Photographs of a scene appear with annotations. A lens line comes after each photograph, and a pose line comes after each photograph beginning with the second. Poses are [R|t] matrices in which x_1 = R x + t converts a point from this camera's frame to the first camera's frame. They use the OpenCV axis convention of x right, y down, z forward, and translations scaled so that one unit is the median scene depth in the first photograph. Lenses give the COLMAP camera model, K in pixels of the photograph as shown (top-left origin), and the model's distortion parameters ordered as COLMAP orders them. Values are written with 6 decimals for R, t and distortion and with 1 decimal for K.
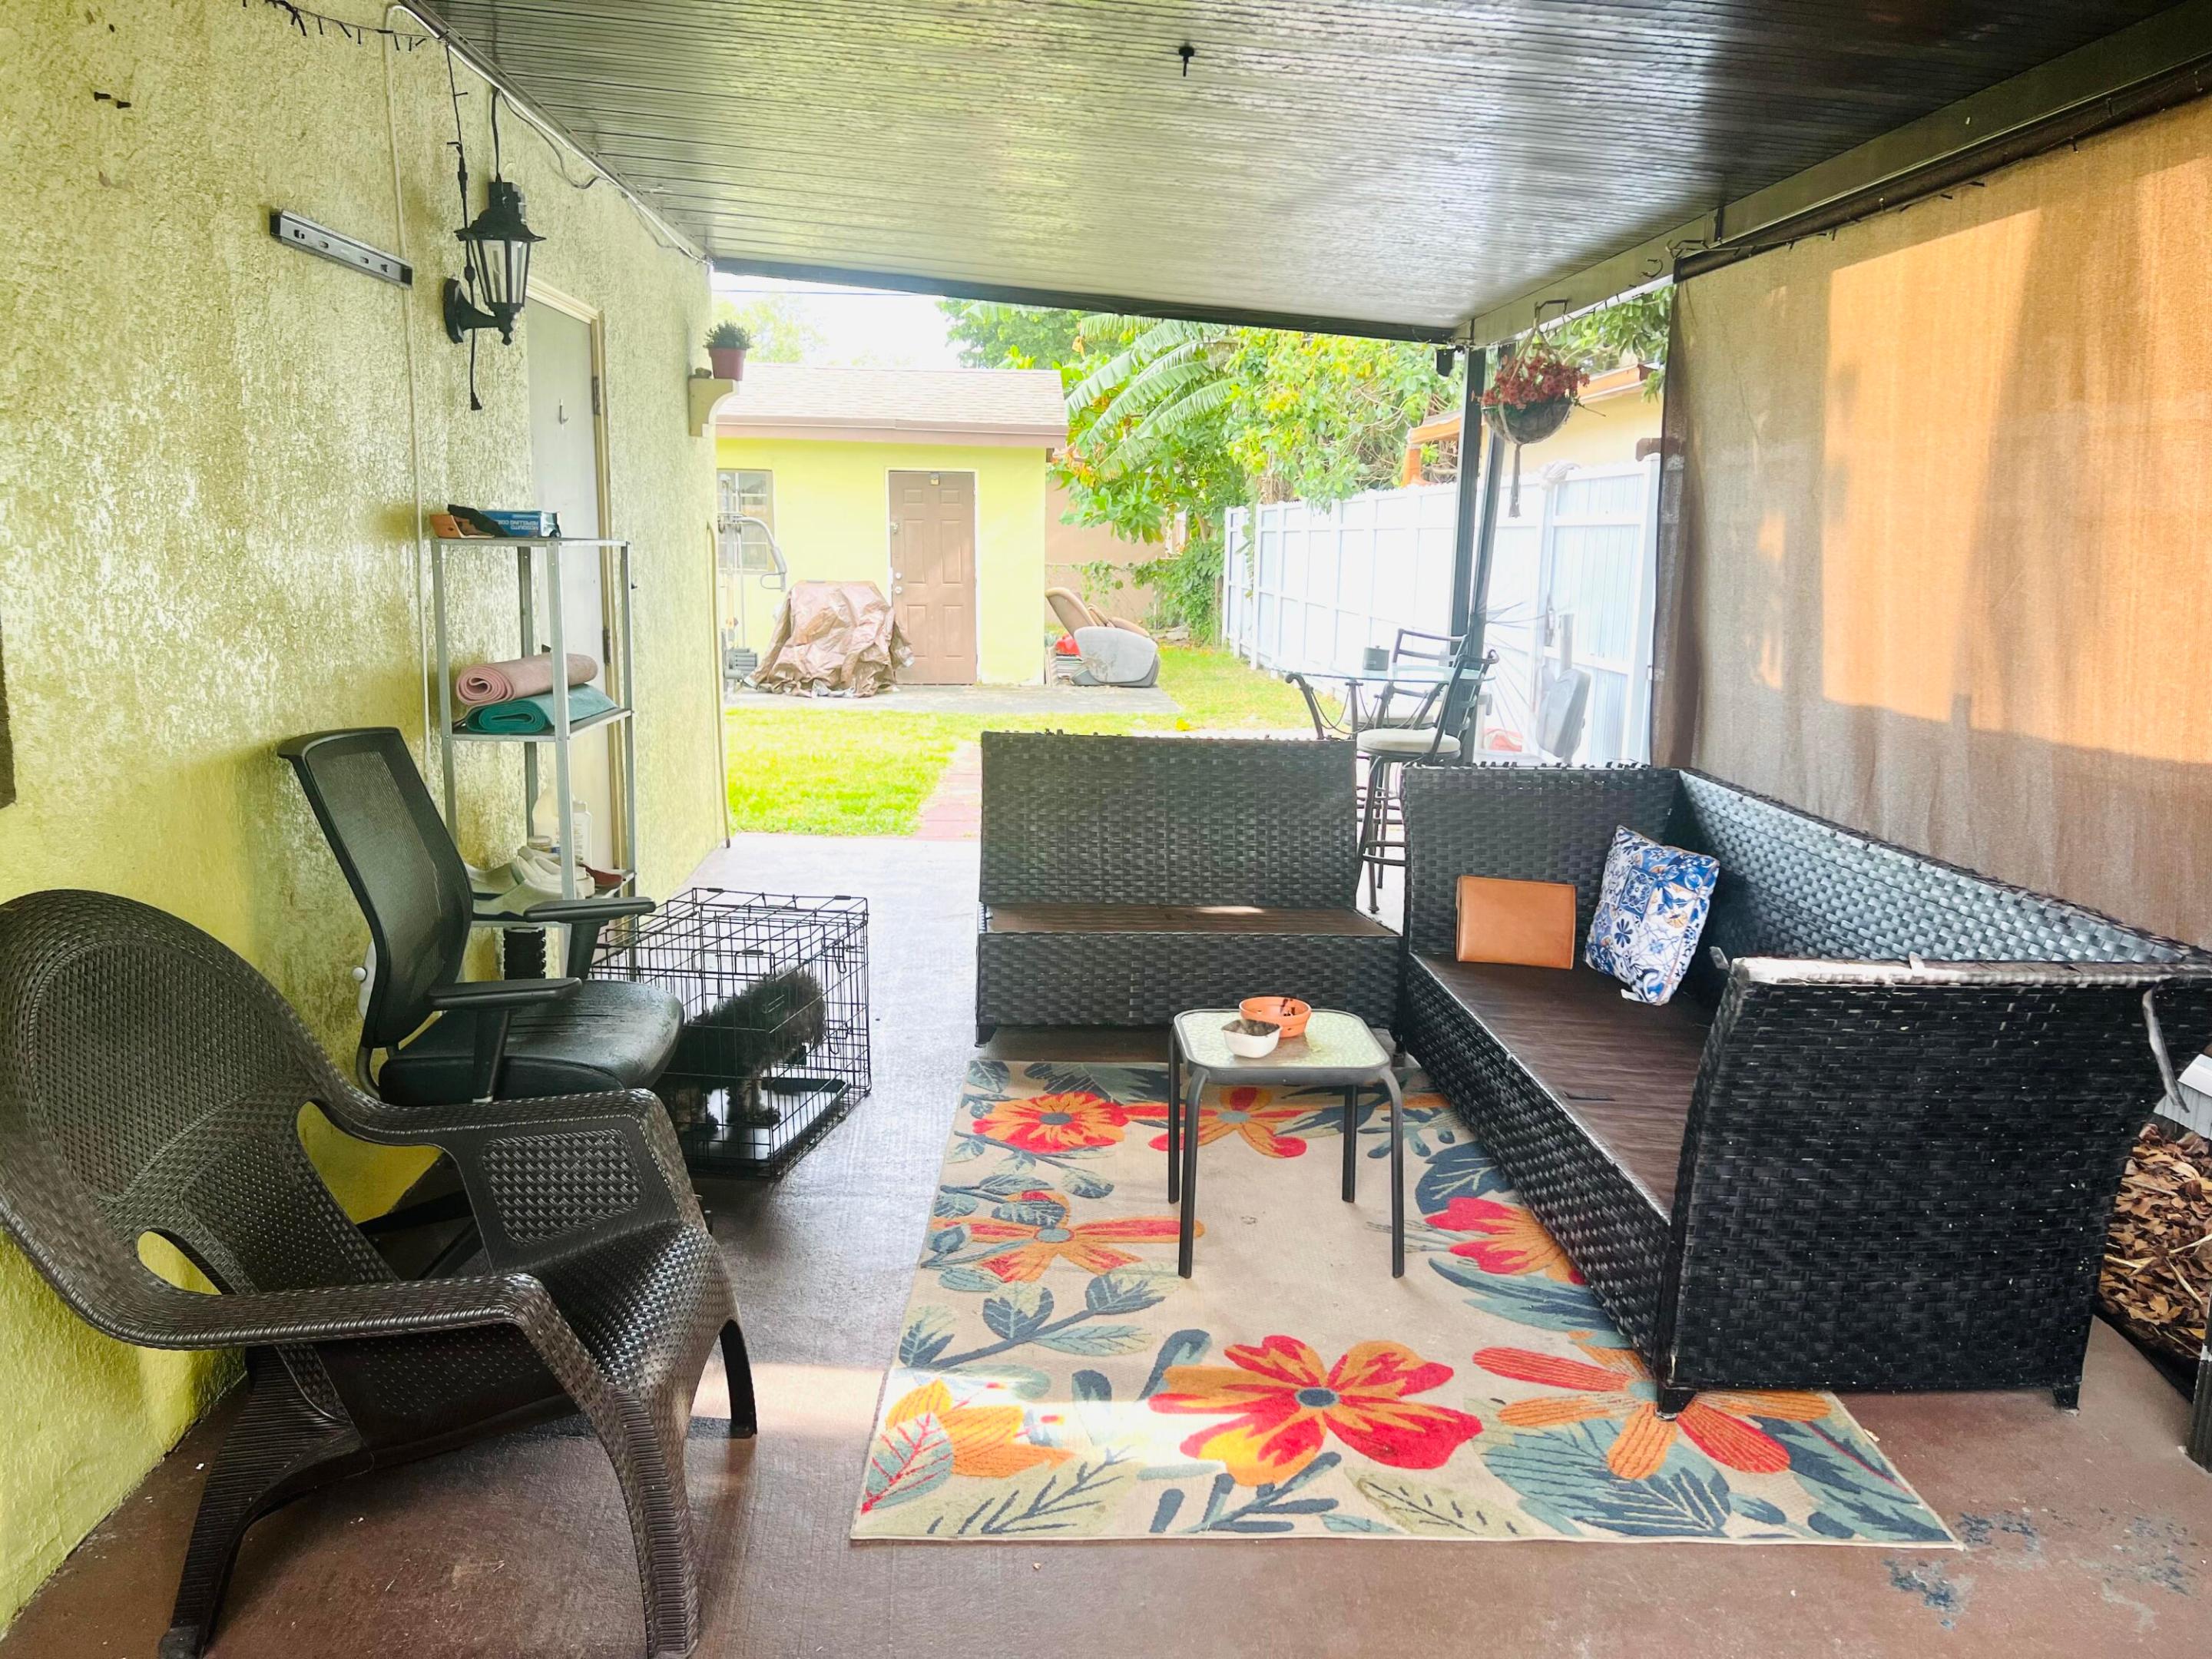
lens RADIAL K [[1623.4, 0, 1107.4], [0, 1623.4, 835.3], [0, 0, 1]] dist [0.050197, -0.037380]
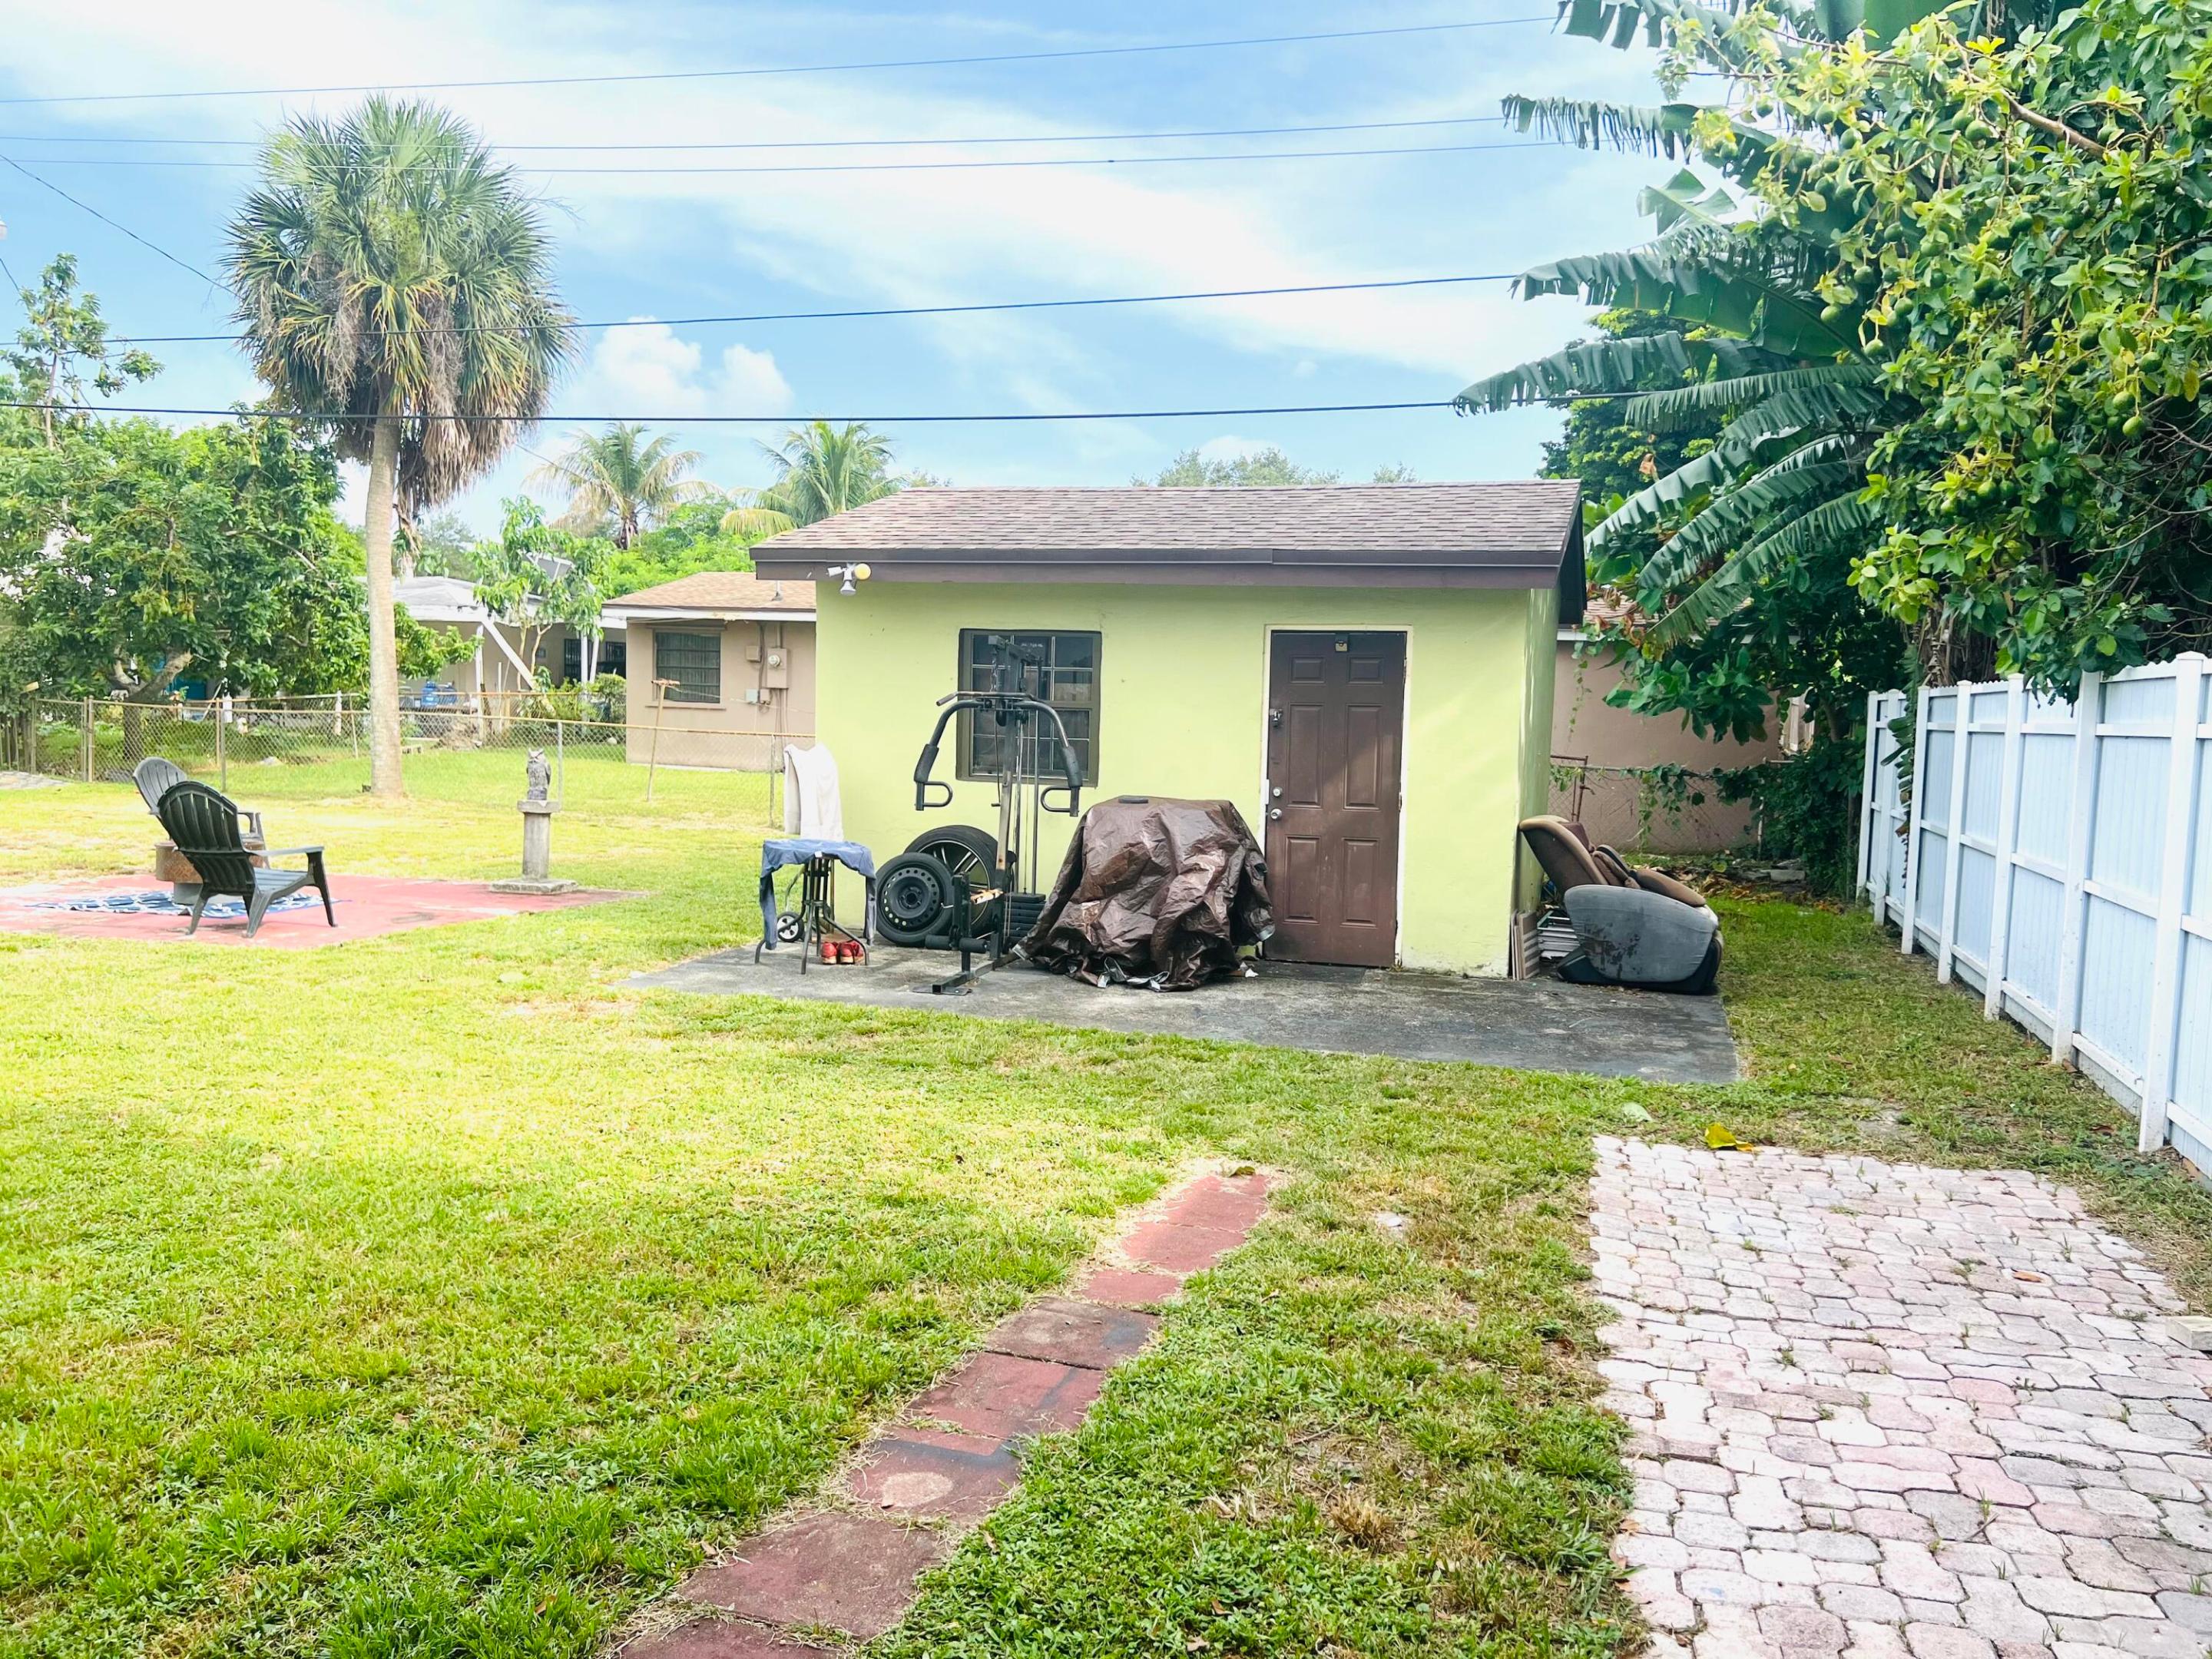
lens RADIAL K [[1623.4, 0, 1092.2], [0, 1623.4, 817.0], [0, 0, 1]] dist [0.050197, -0.037380]
pose [[0.927281, 0.035959, -0.372635, 0.041689], [-0.080959, 0.991084, -0.105824, -0.077002], [0.365507, 0.128297, 0.921924, 0.389878]]
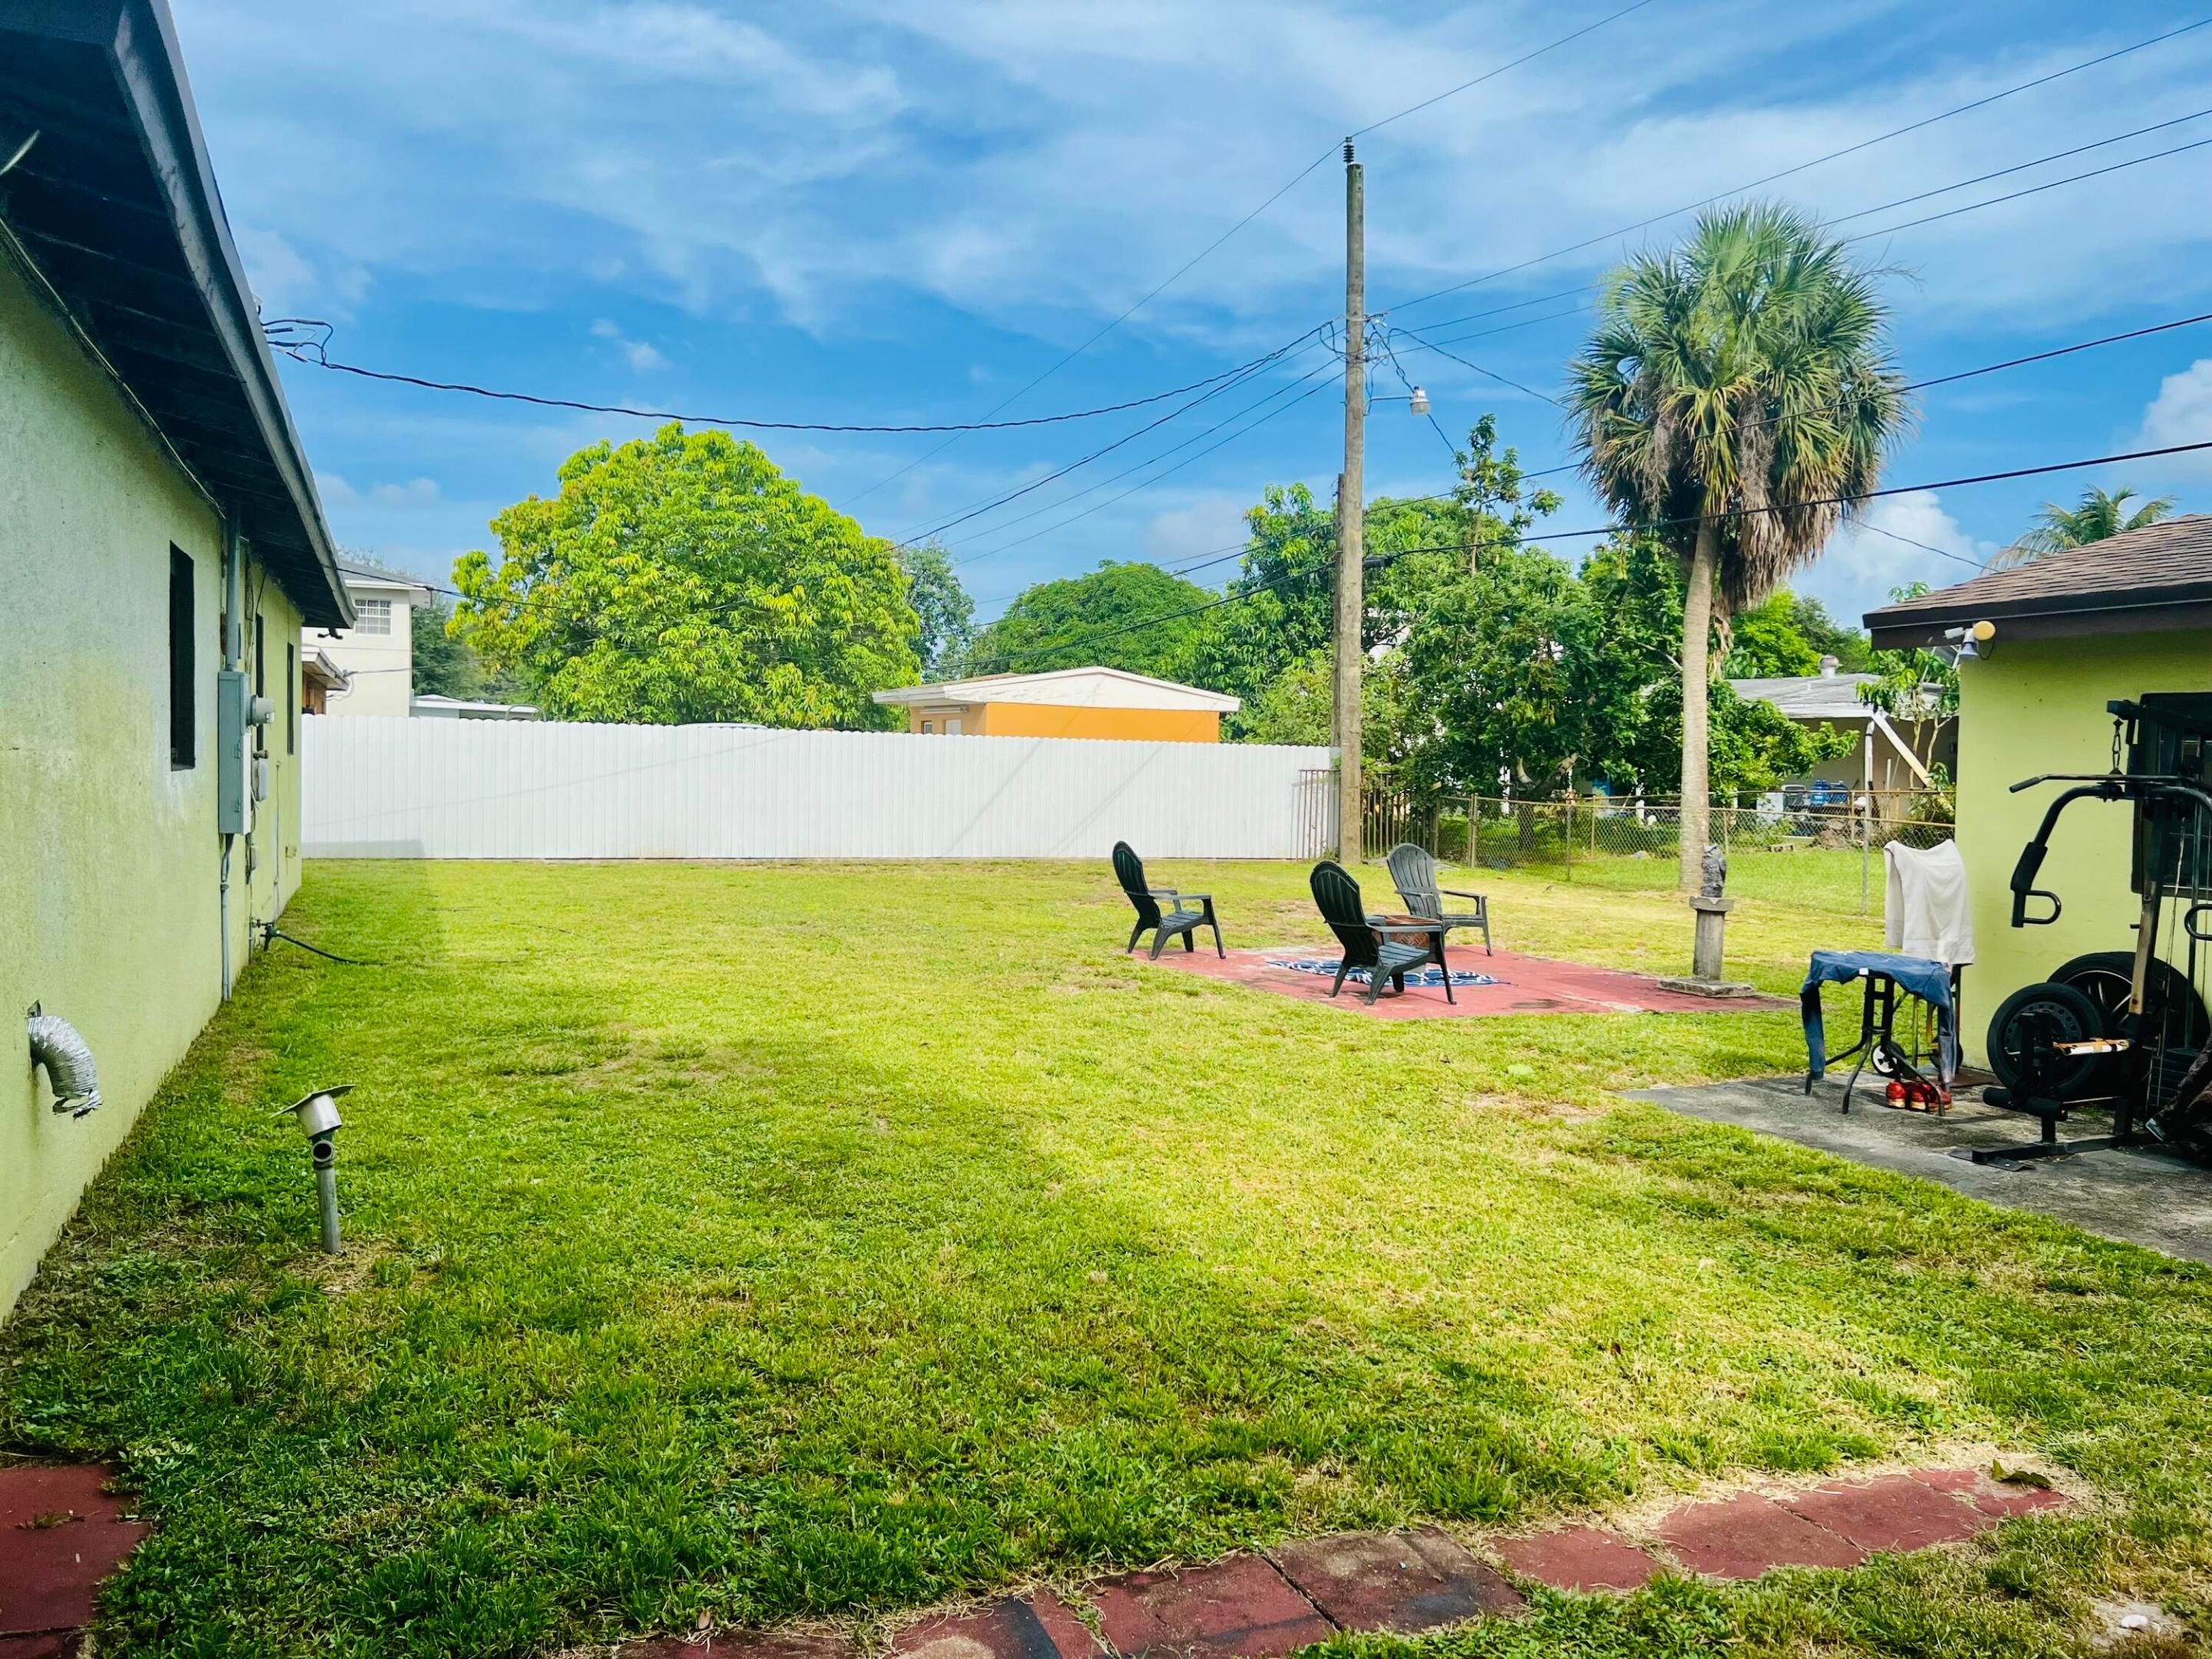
lens RADIAL K [[1623.4, 0, 1082.8], [0, 1623.4, 793.0], [0, 0, 1]] dist [0.050197, -0.037380]
pose [[0.342430, 0.008093, -0.939509, 0.113152], [-0.188782, 0.980162, -0.060363, -0.096168], [0.920382, 0.198032, 0.337164, 0.504037]]
